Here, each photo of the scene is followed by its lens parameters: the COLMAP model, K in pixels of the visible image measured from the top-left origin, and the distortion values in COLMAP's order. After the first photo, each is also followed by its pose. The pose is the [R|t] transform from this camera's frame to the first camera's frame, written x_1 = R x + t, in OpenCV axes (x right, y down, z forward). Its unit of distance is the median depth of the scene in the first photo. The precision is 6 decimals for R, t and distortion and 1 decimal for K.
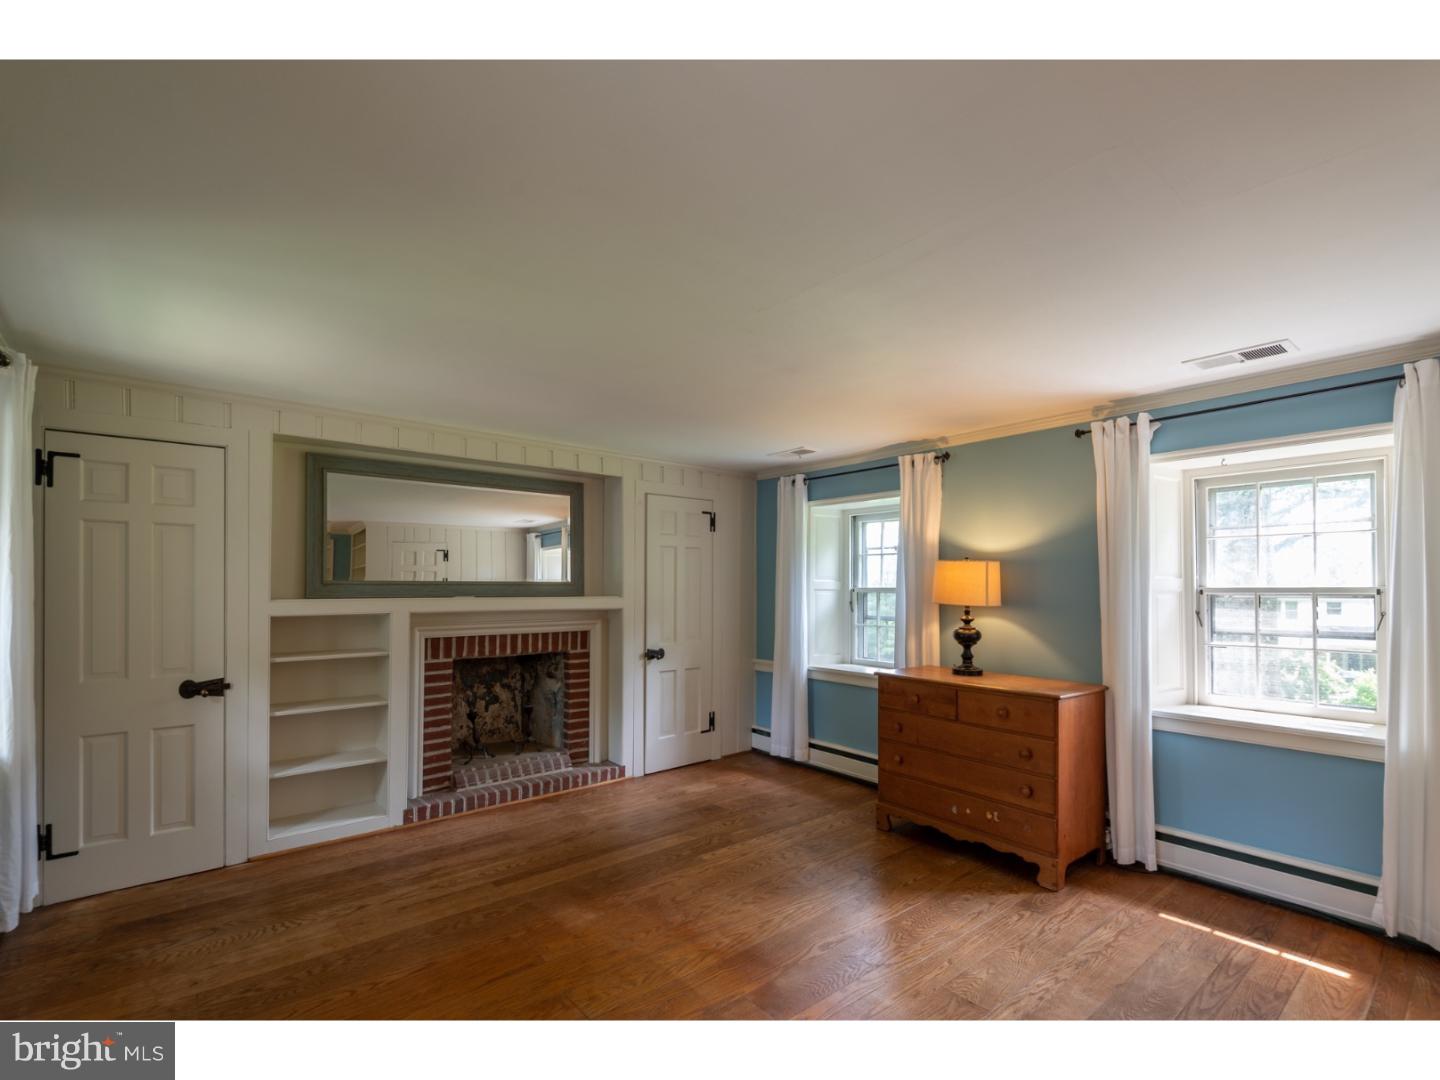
lens RADIAL K [[657.8, 0, 713.2], [0, 657.8, 582.2], [0, 0, 1]] dist [0.028716, -0.024324]
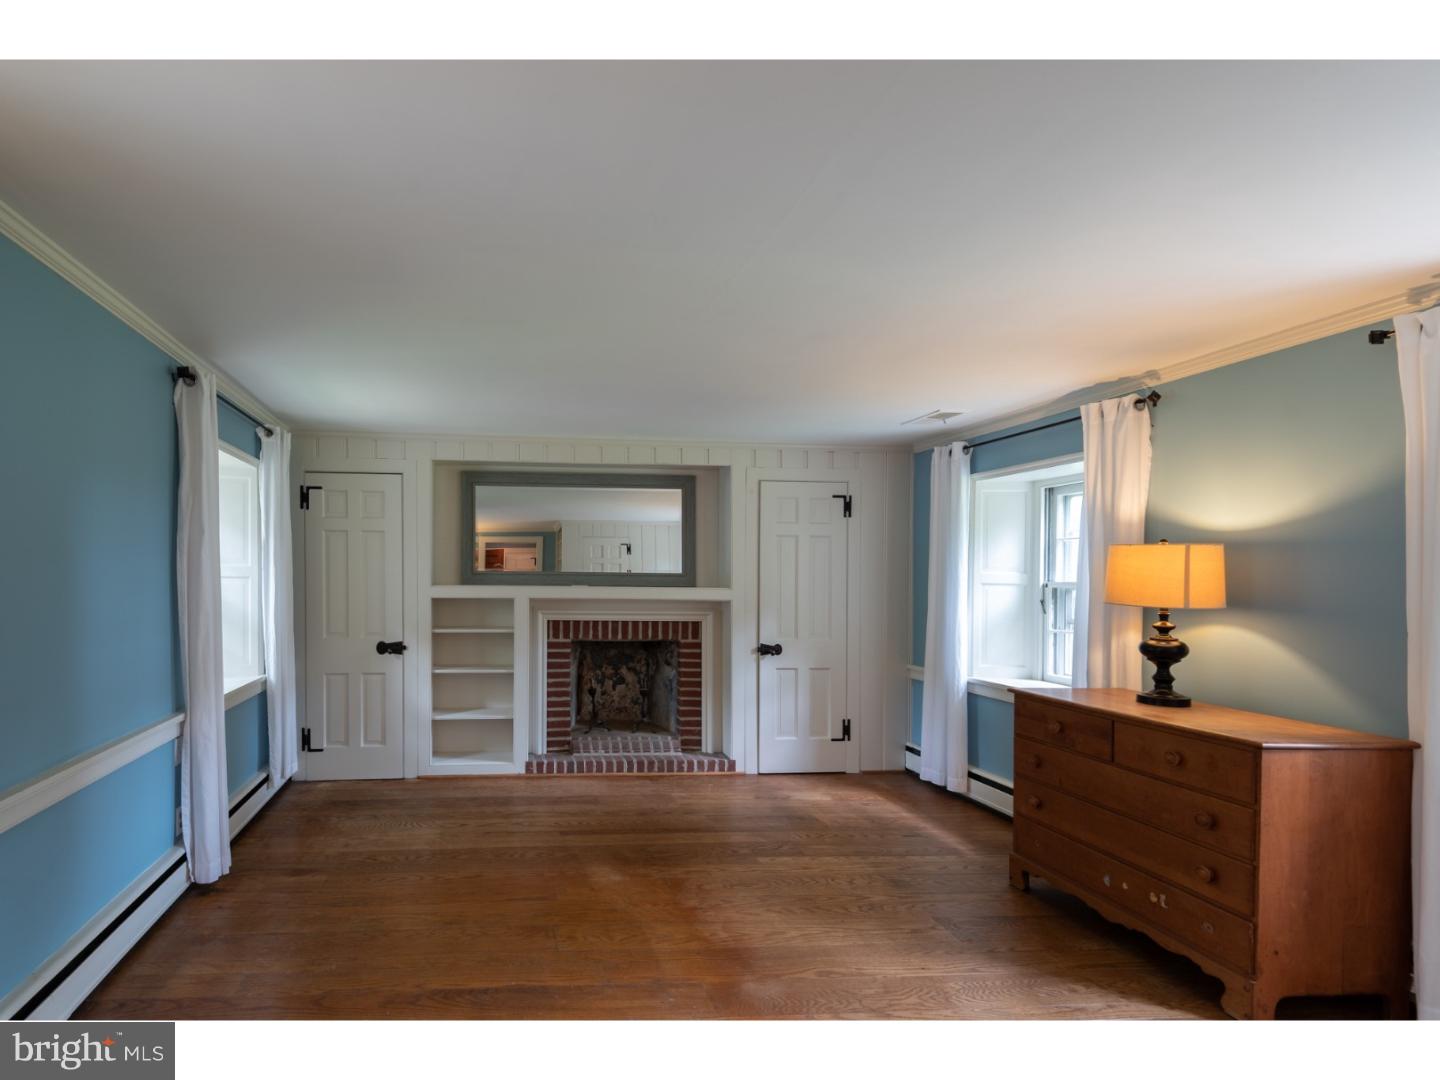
lens RADIAL K [[790.9, 0, 716.4], [0, 790.9, 591.7], [0, 0, 1]] dist [0.040576, -0.051402]
pose [[0.814154, 0.014118, -0.580478, 0.532825], [-0.004419, 0.999826, 0.018118, 0.005773], [0.580632, -0.012186, 0.814075, 0.025192]]
